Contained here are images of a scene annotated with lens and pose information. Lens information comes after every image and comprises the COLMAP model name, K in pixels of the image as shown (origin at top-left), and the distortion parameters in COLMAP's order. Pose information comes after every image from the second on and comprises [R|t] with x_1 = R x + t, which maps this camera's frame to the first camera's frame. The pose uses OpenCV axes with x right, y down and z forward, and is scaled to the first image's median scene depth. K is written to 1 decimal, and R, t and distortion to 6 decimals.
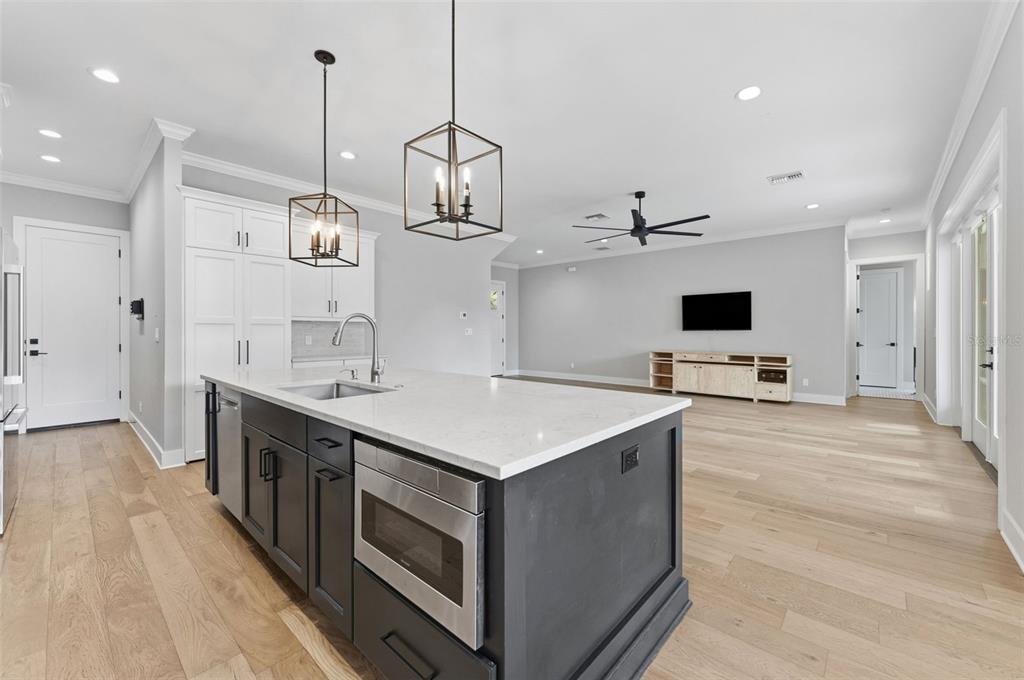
lens RADIAL K [[407.3, 0, 511.0], [0, 407.3, 332.5], [0, 0, 1]] dist [-0.000996, 0.000204]
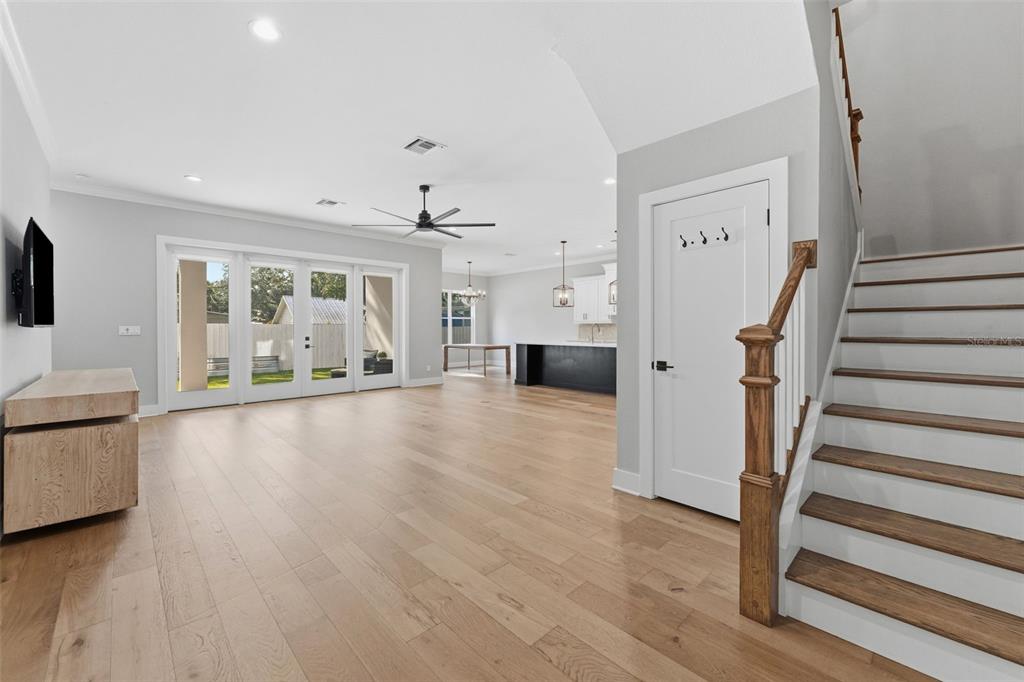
lens RADIAL K [[422.8, 0, 511.7], [0, 422.8, 331.9], [0, 0, 1]] dist [-0.001019, -0.000178]
pose [[-0.997052, 0.001159, 0.076714, 0.022203], [0.001995, 0.999940, 0.010815, -0.004606], [-0.076697, 0.010937, -0.996994, 1.541820]]
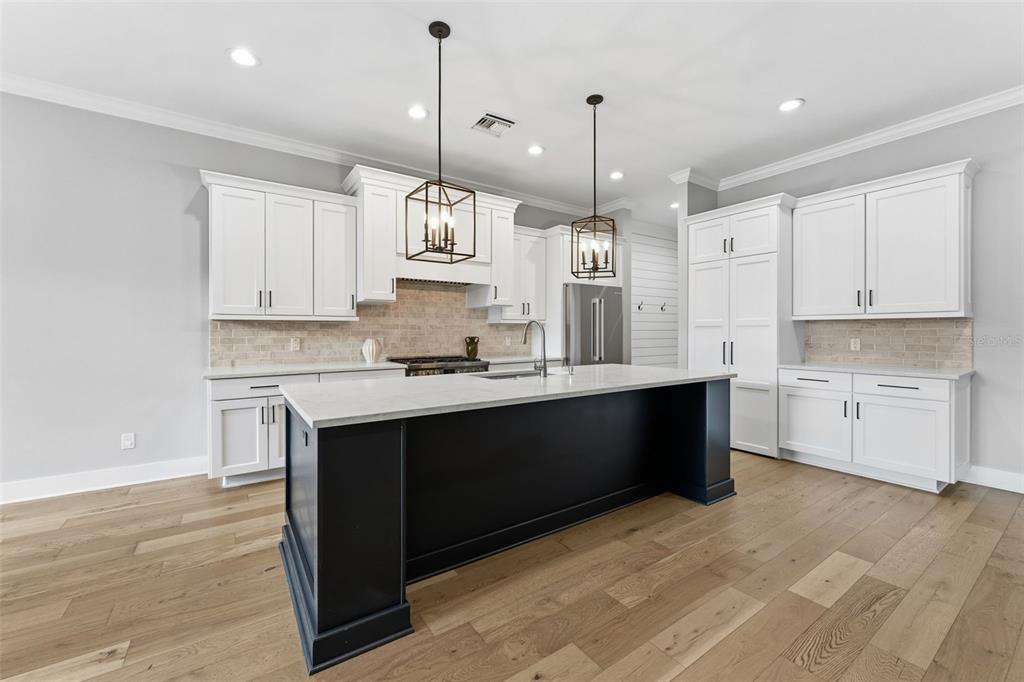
lens RADIAL K [[411.4, 0, 510.4], [0, 411.4, 333.9], [0, 0, 1]] dist [-0.000301, -0.000326]
pose [[-0.229291, 0.005265, -0.973344, 0.291726], [-0.000903, 0.999984, 0.005622, -0.003751], [0.973358, 0.002168, -0.229282, 0.400339]]
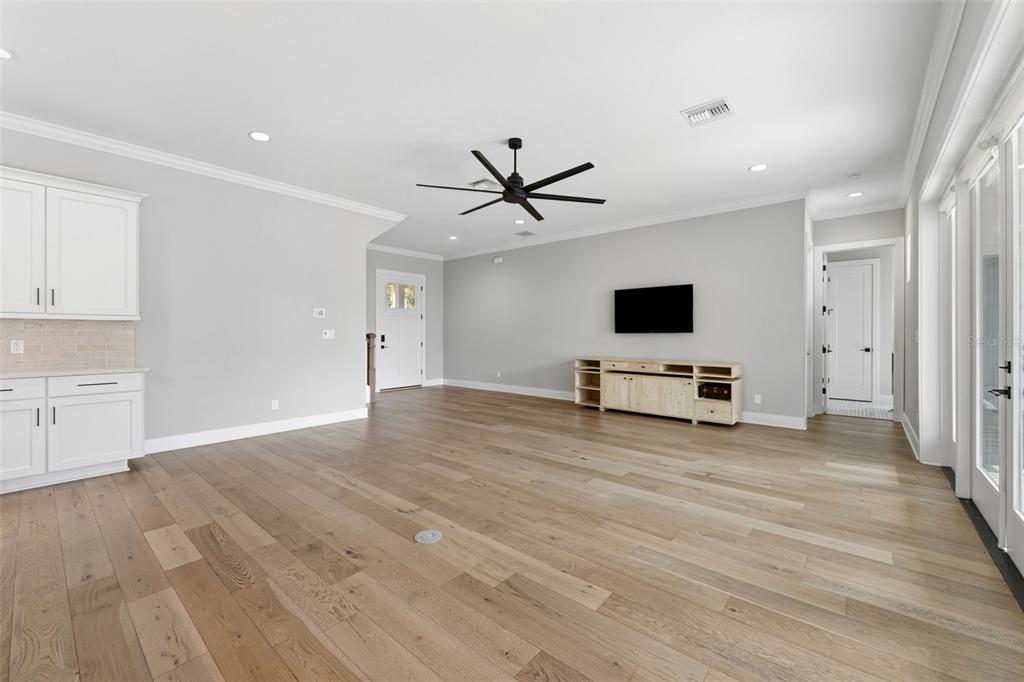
lens RADIAL K [[411.4, 0, 510.4], [0, 411.4, 333.9], [0, 0, 1]] dist [-0.000301, -0.000326]
pose [[0.999643, 0.000806, 0.026721, 0.222958], [-0.000756, 0.999998, -0.001865, -0.001709], [-0.026722, 0.001844, 0.999641, 0.214619]]
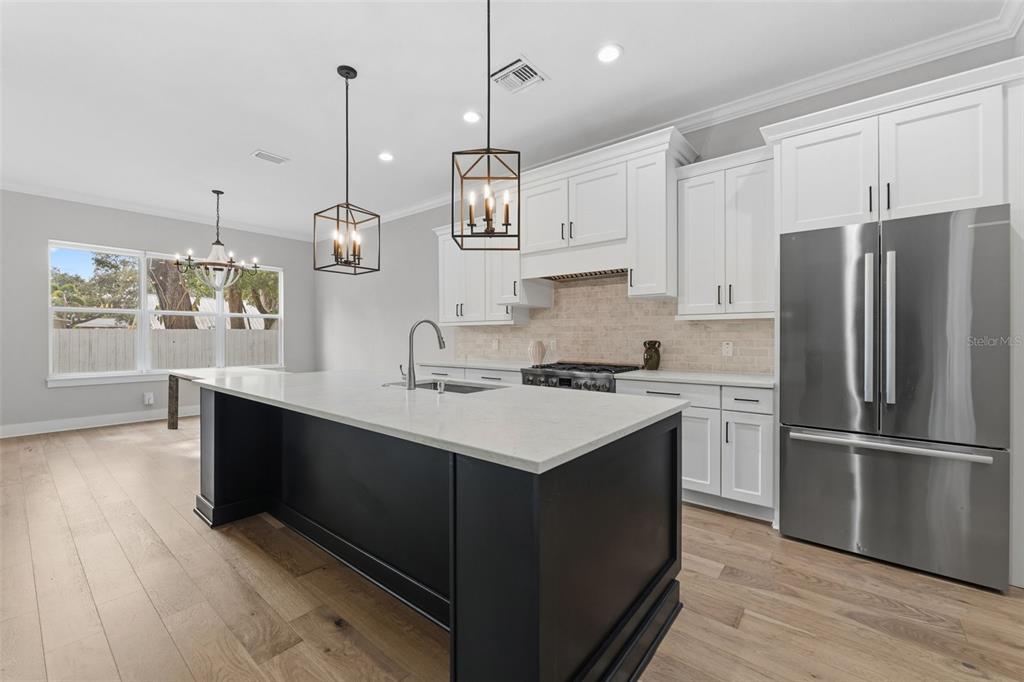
lens RADIAL K [[414.4, 0, 512.2], [0, 414.4, 335.5], [0, 0, 1]] dist [-0.000432, -0.000086]
pose [[-0.998547, 0.002602, -0.053821, -0.174319], [0.002406, 0.999990, 0.003713, -0.003603], [0.053830, 0.003578, -0.998544, 0.677296]]
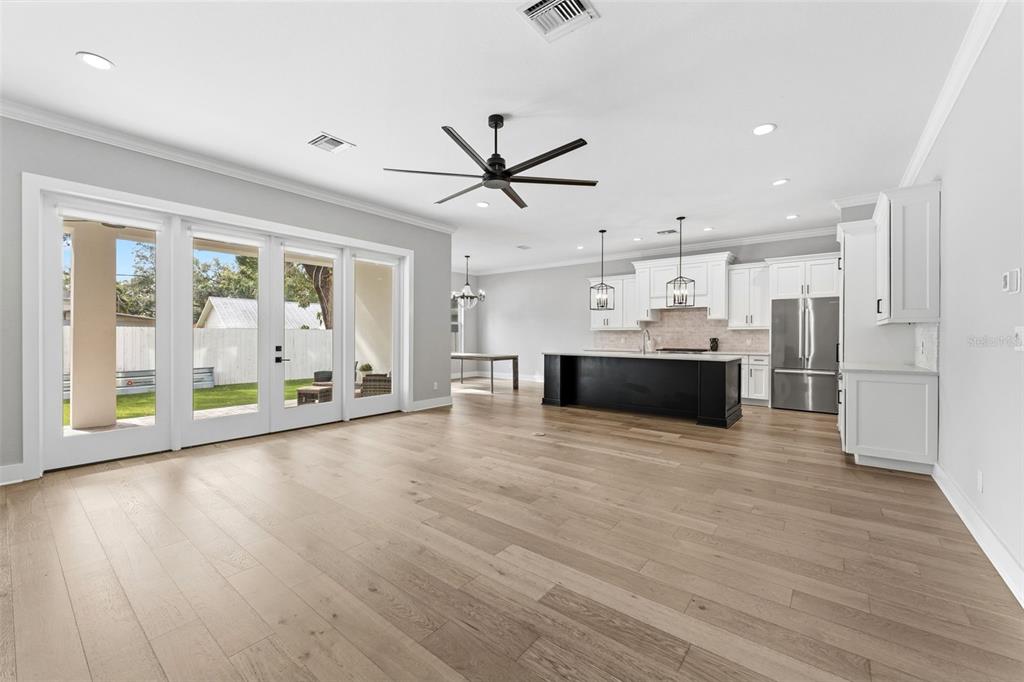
lens RADIAL K [[411.4, 0, 510.4], [0, 411.4, 333.9], [0, 0, 1]] dist [-0.000301, -0.000326]
pose [[-0.997870, -0.003559, -0.065143, 0.257953], [-0.003515, 0.999994, -0.000790, -0.003699], [0.065146, -0.000559, -0.997876, 1.266957]]
